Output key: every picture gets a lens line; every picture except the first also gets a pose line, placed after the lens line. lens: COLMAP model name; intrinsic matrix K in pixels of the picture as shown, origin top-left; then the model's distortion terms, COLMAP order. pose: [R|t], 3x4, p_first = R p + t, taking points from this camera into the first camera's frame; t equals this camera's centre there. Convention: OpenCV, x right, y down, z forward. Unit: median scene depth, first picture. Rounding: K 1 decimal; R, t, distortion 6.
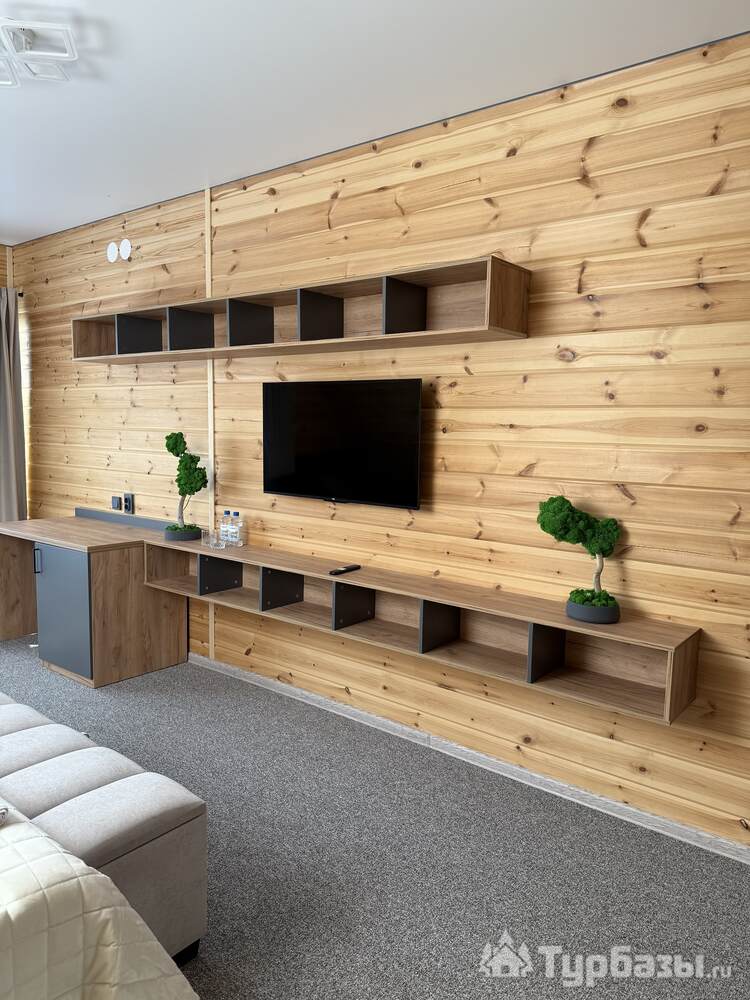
lens RADIAL K [[712.8, 0, 376.0], [0, 712.8, 506.6], [0, 0, 1]] dist [0.046474, -0.071405]
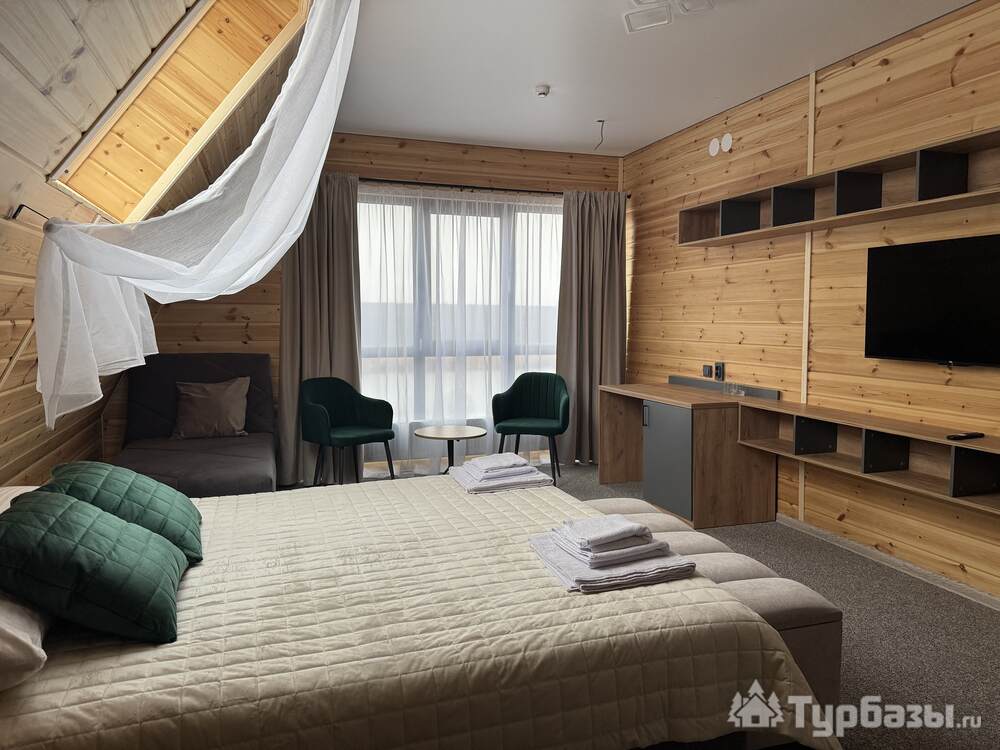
lens RADIAL K [[707.5, 0, 496.5], [0, 707.5, 369.2], [0, 0, 1]] dist [0.035216, -0.043028]
pose [[0.836049, 0.014841, -0.548454, -0.039403], [-0.035987, 0.998965, -0.027826, 0.041524], [0.547473, 0.043001, 0.835718, -0.118382]]
